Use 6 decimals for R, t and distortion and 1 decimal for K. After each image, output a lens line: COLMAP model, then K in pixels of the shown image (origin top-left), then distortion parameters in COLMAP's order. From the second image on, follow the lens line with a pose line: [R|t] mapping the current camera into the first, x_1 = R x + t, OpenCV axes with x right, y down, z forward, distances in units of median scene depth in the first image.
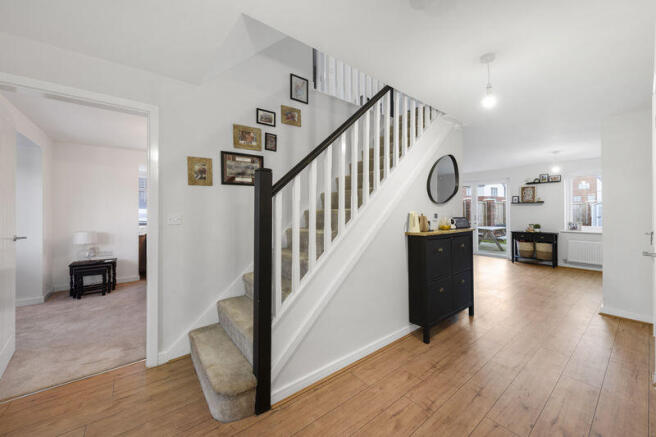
lens RADIAL K [[247.8, 0, 329.2], [0, 247.8, 207.1], [0, 0, 1]] dist [-0.000020, 0.000004]
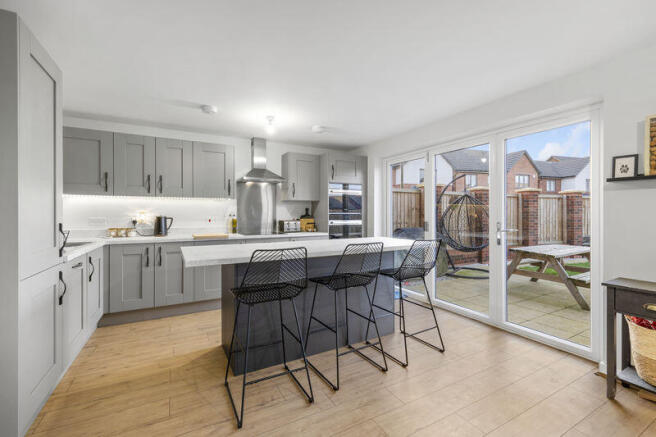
lens RADIAL K [[282.8, 0, 326.4], [0, 282.8, 217.1], [0, 0, 1]] dist [0.016914, -0.000586]
pose [[0.986314, -0.003504, -0.164843, 0.445791], [0.007312, 0.999720, 0.022498, 0.017428], [0.164718, -0.023395, 0.986063, 0.586921]]
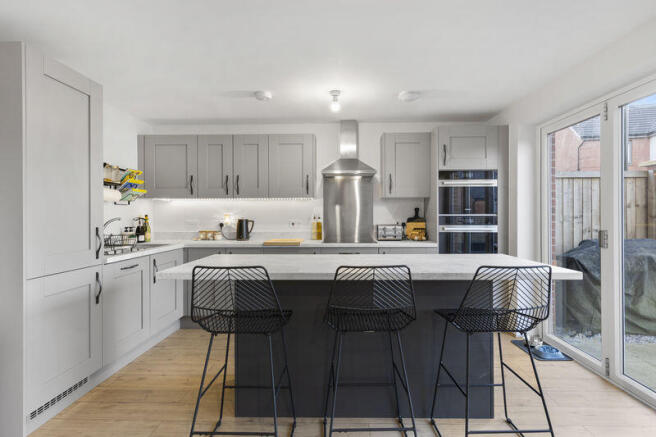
lens RADIAL K [[352.4, 0, 329.5], [0, 352.4, 214.2], [0, 0, 1]] dist [0.008237, 0.000143]
pose [[0.773100, -0.008885, -0.634222, 0.845792], [0.015919, 0.999859, 0.005398, 0.014066], [0.634084, -0.014270, 0.773133, 0.927742]]
